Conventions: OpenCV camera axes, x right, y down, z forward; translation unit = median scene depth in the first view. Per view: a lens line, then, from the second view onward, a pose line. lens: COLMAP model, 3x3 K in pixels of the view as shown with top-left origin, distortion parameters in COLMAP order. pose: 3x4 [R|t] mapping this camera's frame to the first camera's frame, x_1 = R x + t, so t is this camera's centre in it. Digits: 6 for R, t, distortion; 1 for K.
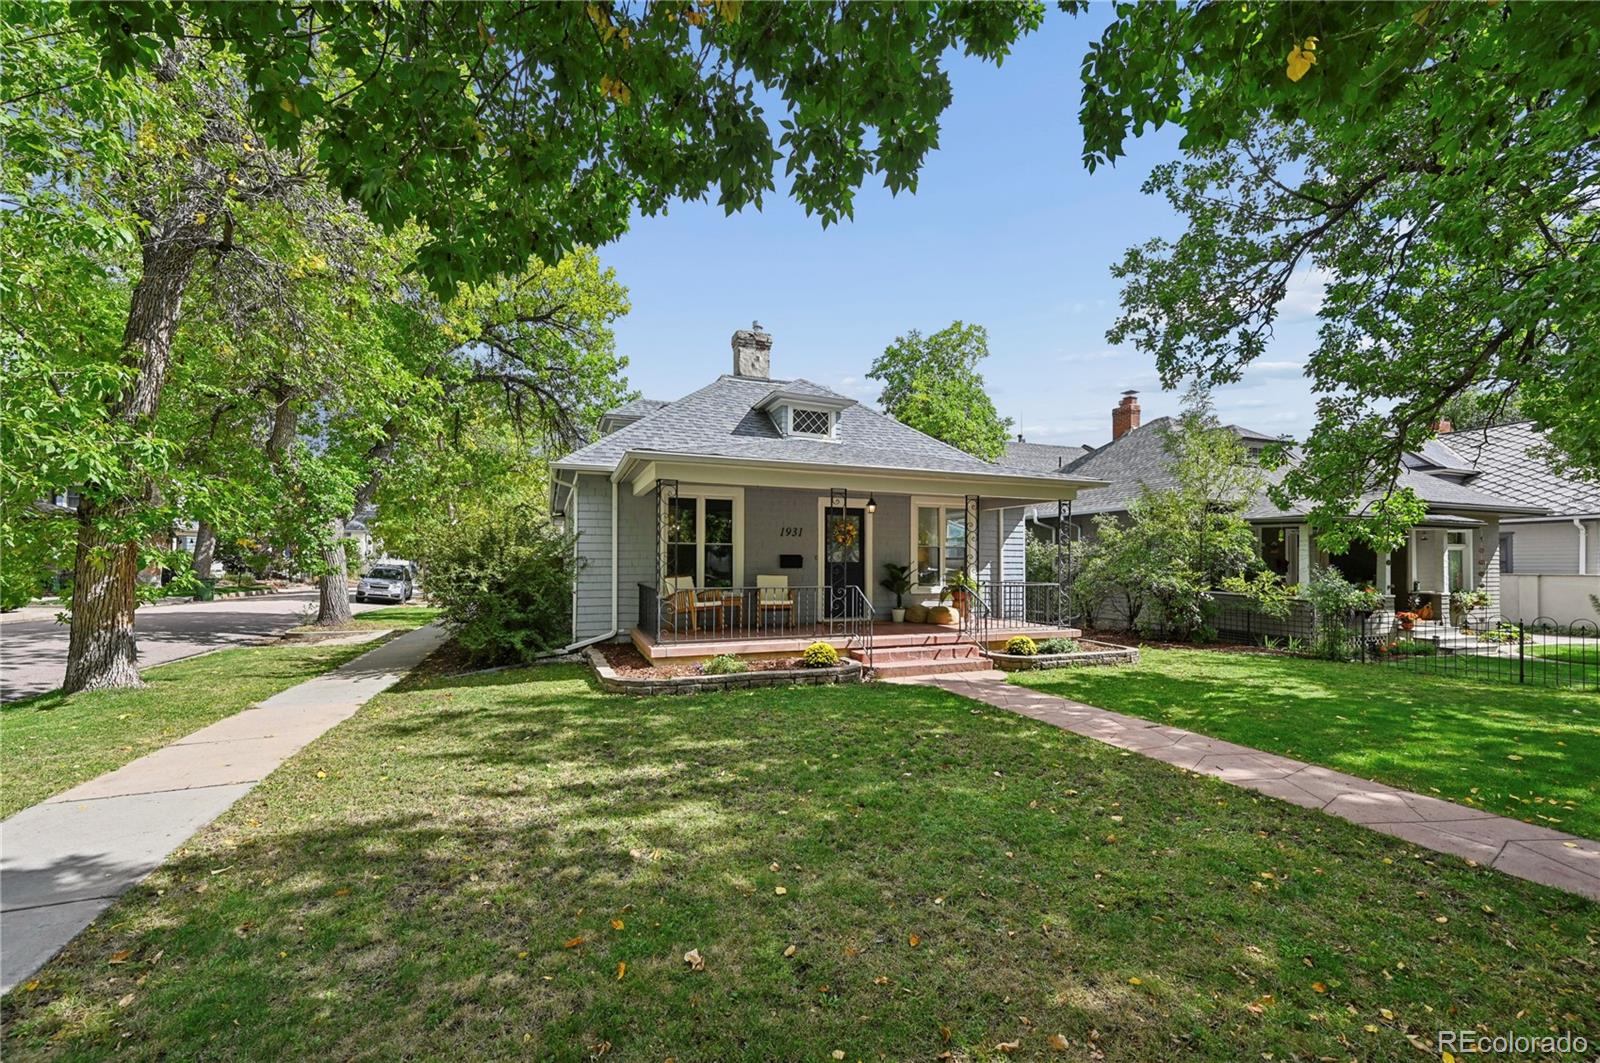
lens RADIAL K [[635.5, 0, 843.5], [0, 635.5, 559.9], [0, 0, 1]] dist [0.001874, -0.000021]
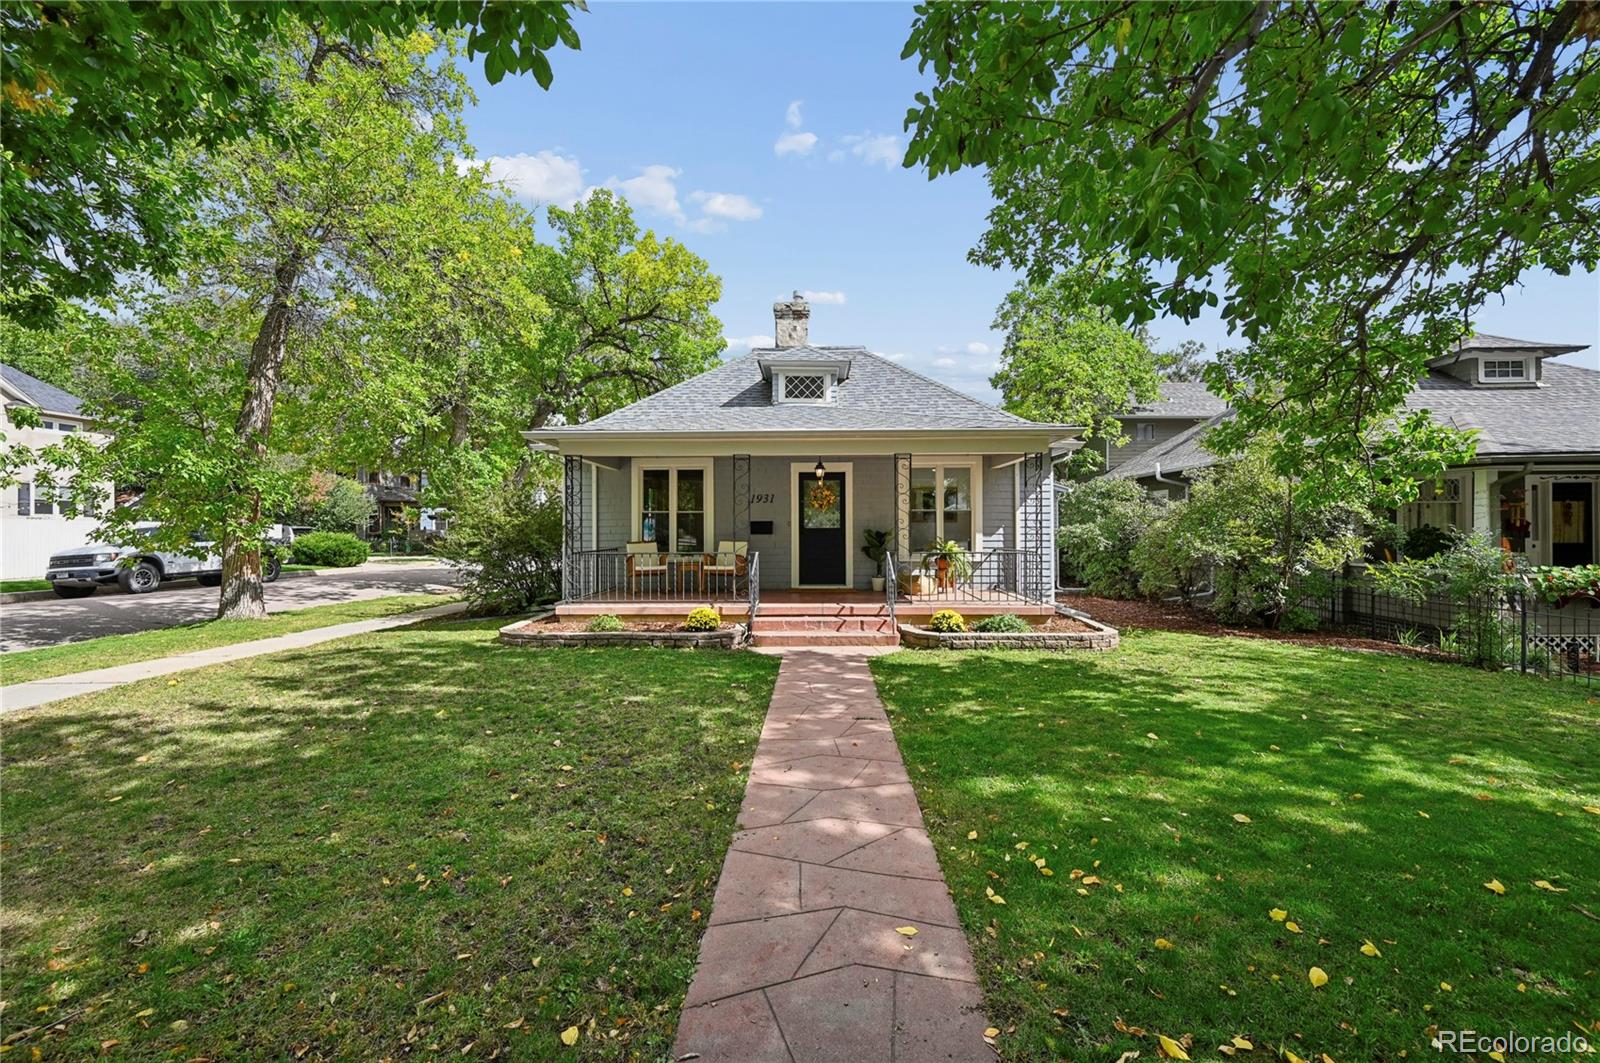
lens RADIAL K [[635.5, 0, 806.8], [0, 635.5, 532.8], [0, 0, 1]] dist [0.001874, -0.000021]
pose [[0.920987, -0.004855, -0.389562, 0.407364], [0.008495, 0.999935, 0.007623, 0.003407], [0.389500, -0.010330, 0.920969, 0.102126]]
